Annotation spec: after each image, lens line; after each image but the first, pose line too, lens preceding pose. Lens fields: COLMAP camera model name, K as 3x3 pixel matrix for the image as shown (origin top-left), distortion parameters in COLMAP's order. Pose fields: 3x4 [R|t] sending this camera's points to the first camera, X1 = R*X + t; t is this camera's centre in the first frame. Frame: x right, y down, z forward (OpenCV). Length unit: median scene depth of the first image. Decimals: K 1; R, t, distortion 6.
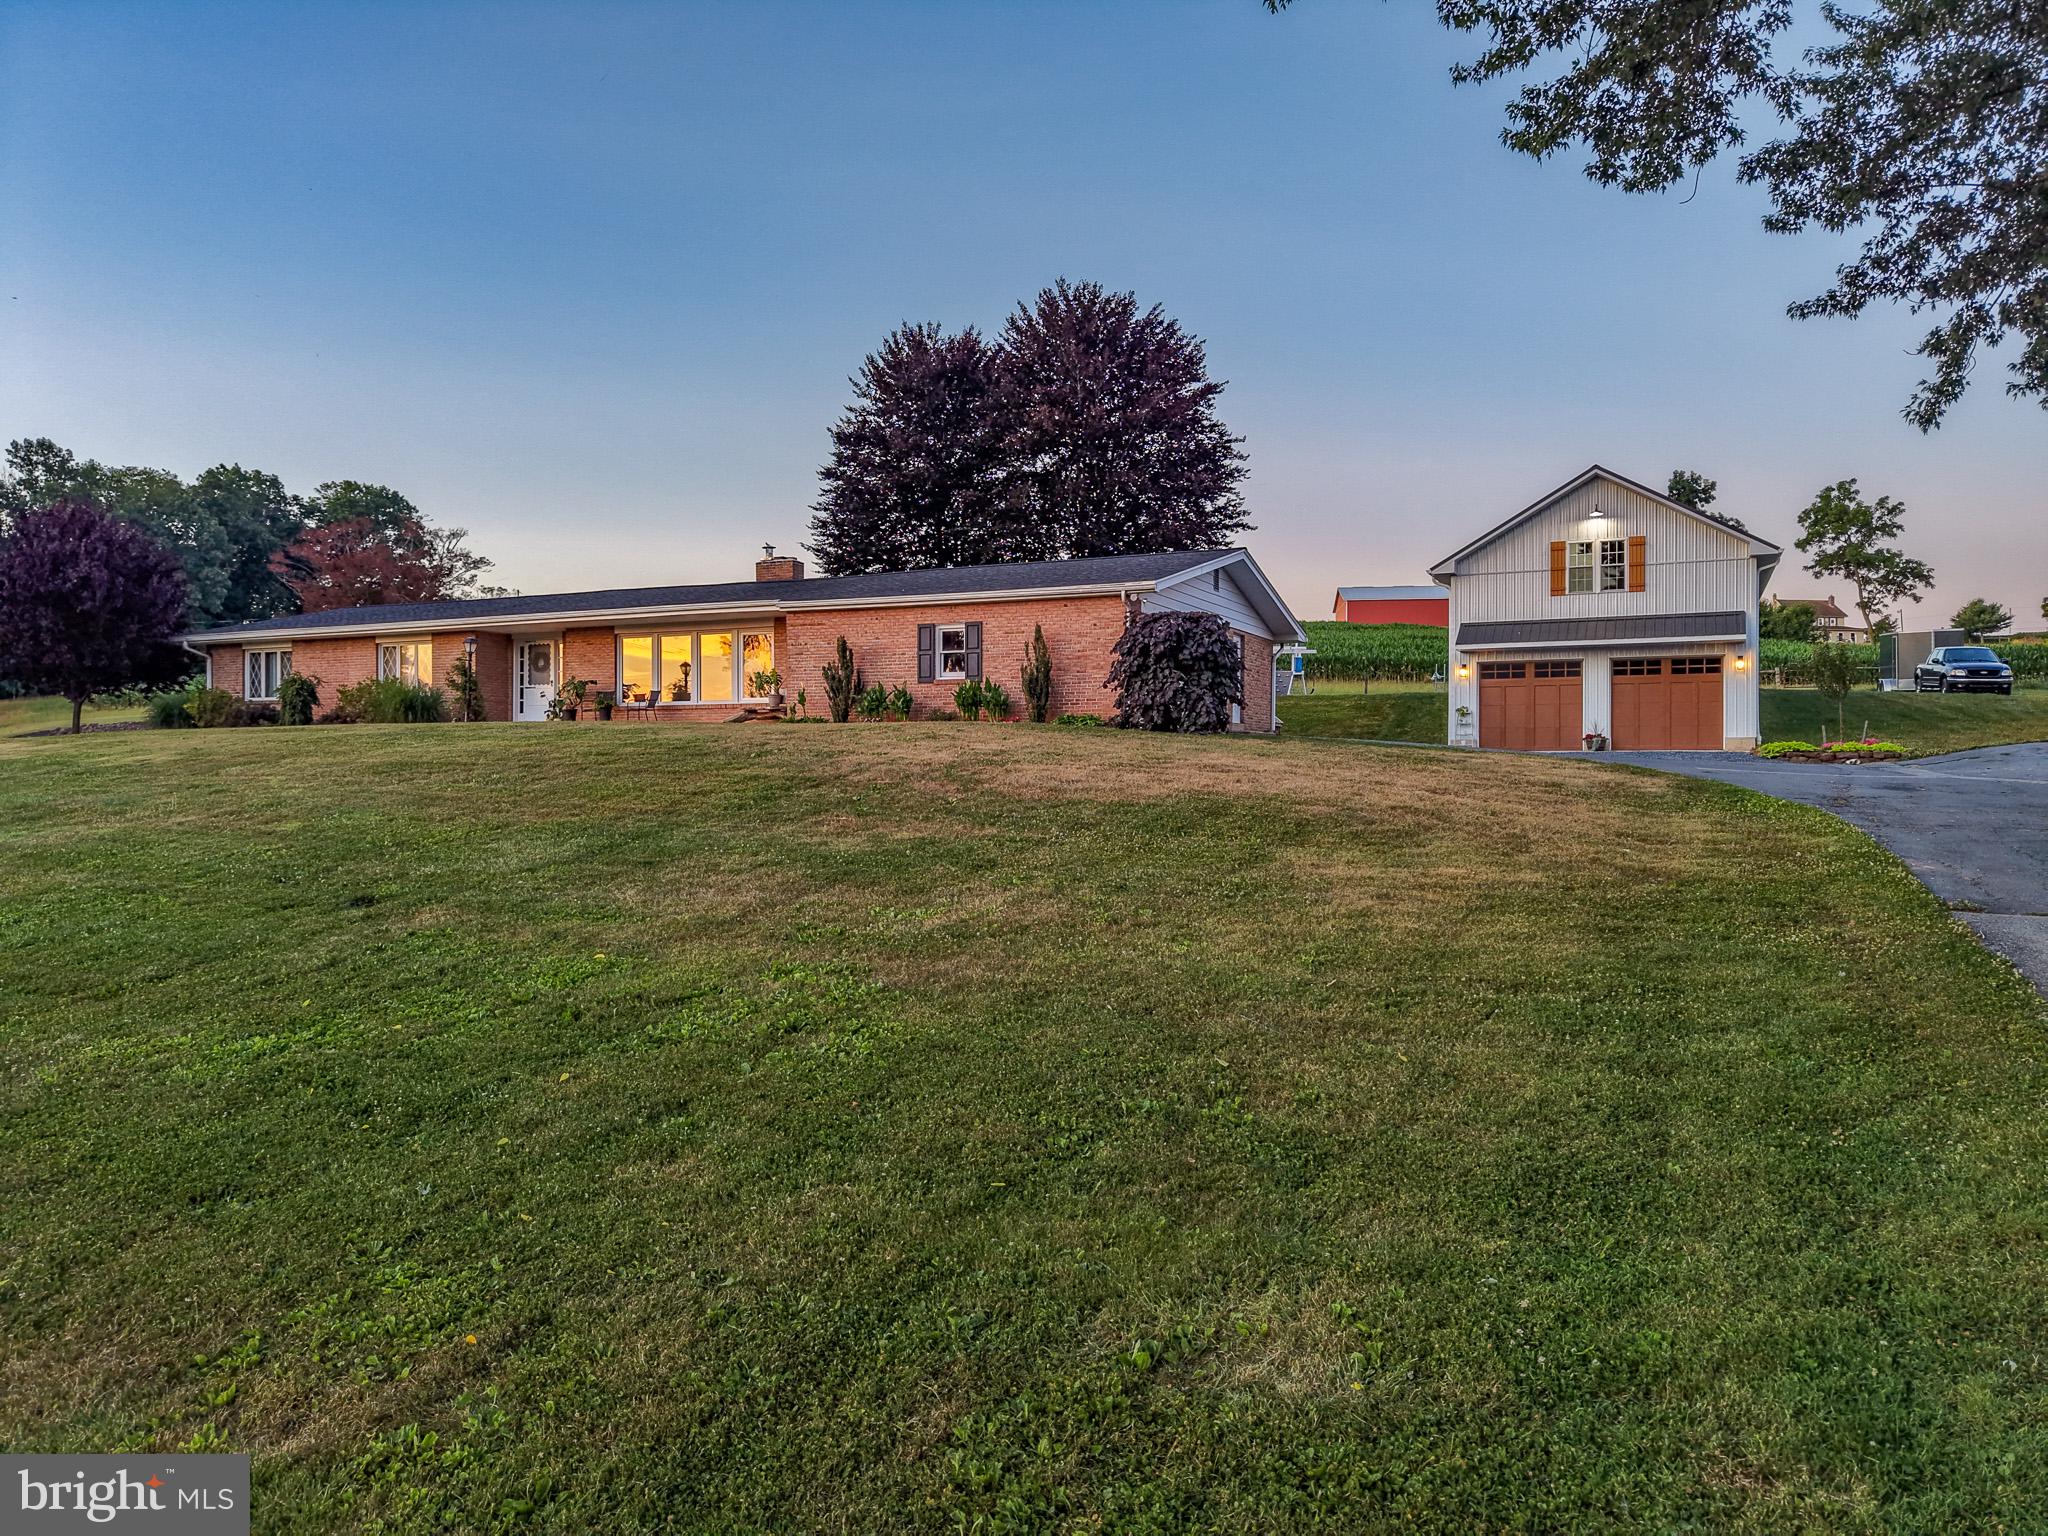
lens RADIAL K [[1357.1, 0, 1023.6], [0, 1357.1, 779.4], [0, 0, 1]] dist [0.026234, -0.028580]
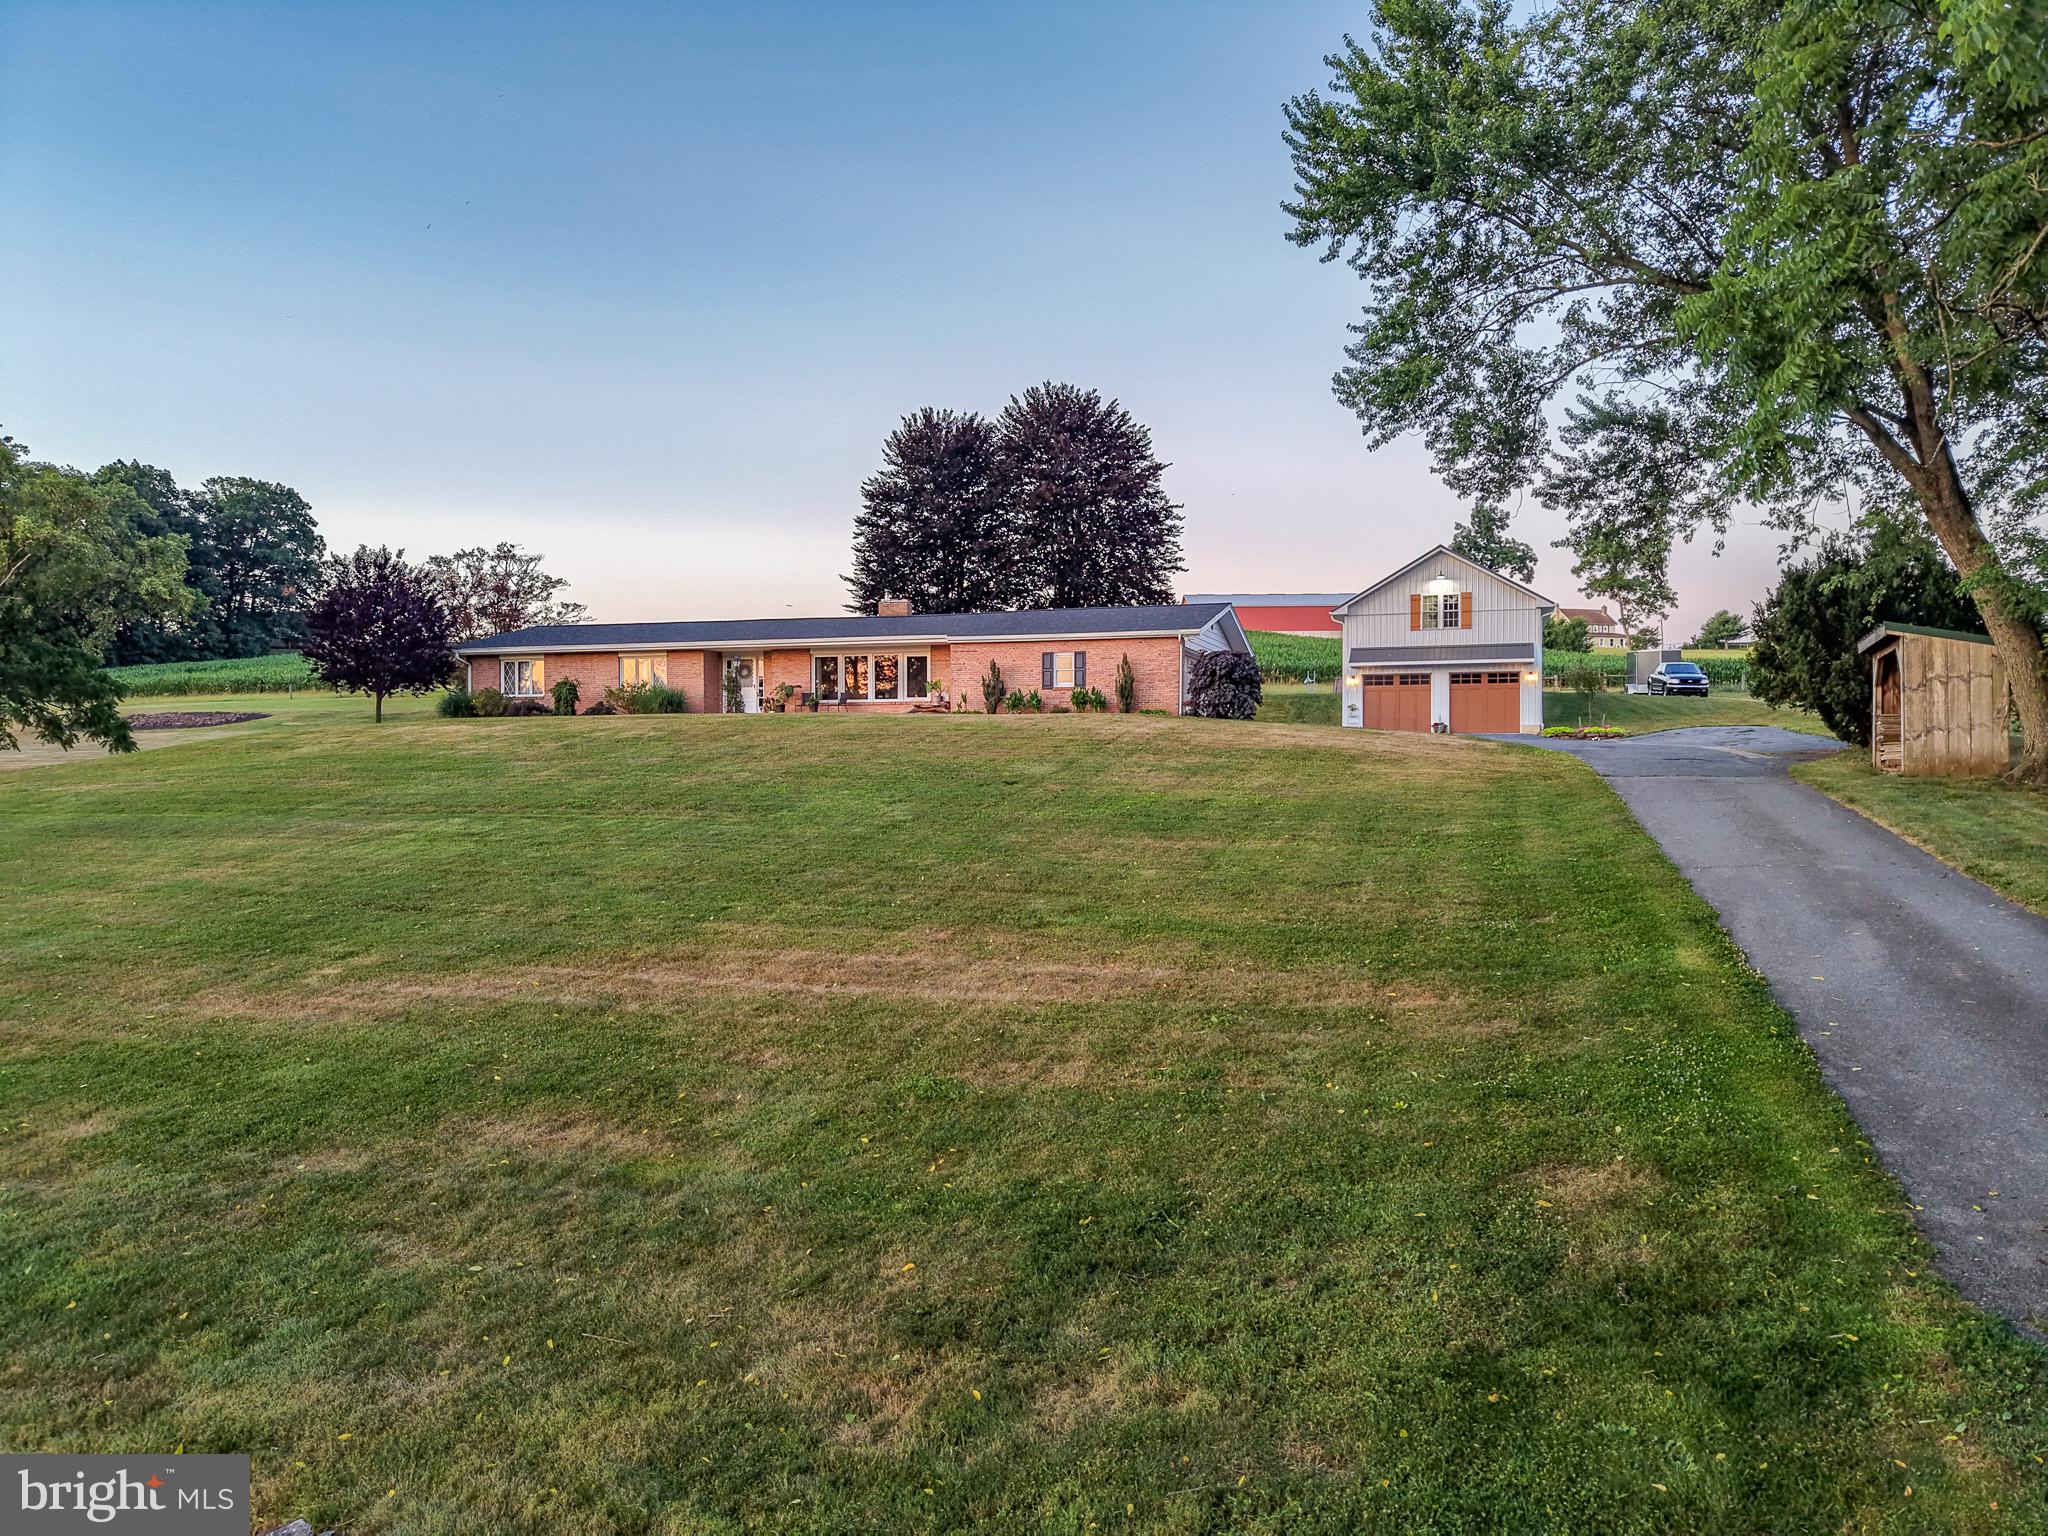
lens RADIAL K [[1357.1, 0, 1019.0], [0, 1357.1, 772.7], [0, 0, 1]] dist [0.026234, -0.028580]
pose [[0.992123, -0.002876, 0.125234, -0.231279], [0.002922, 0.999996, -0.000183, 0.020946], [-0.125233, 0.000547, 0.992127, -0.435681]]
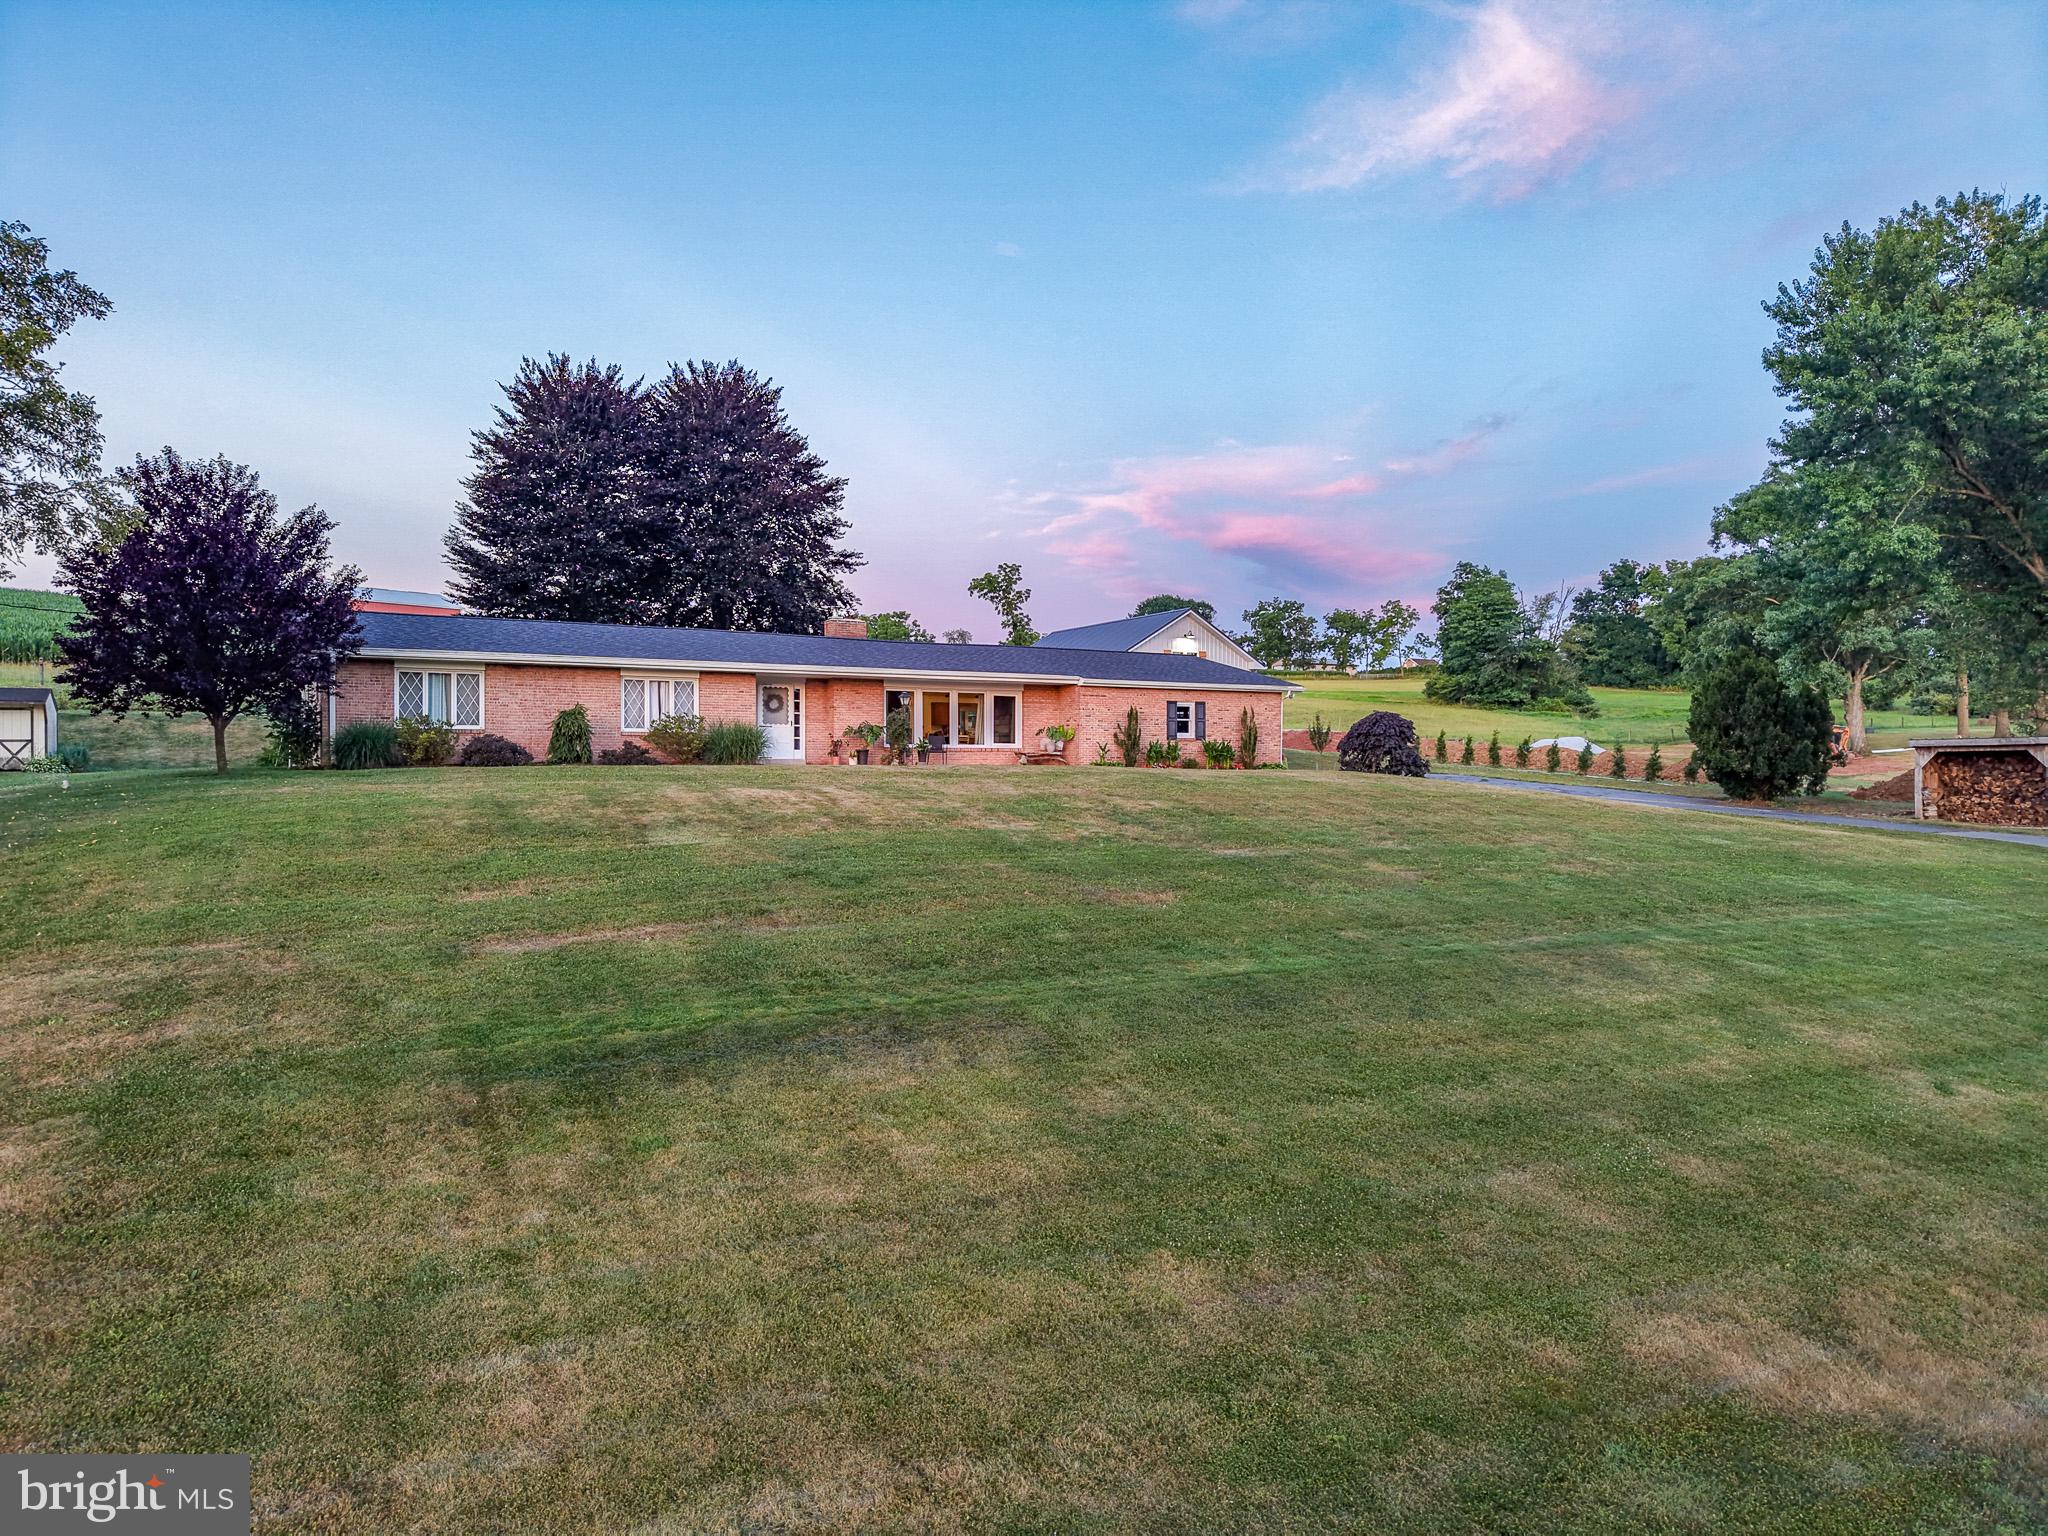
lens RADIAL K [[1357.1, 0, 1014.4], [0, 1357.1, 766.7], [0, 0, 1]] dist [0.026234, -0.028580]
pose [[0.576346, -0.001204, 0.817205, -1.062986], [0.007704, 0.999962, -0.003961, -0.028296], [-0.817170, 0.008579, 0.576333, 0.208298]]
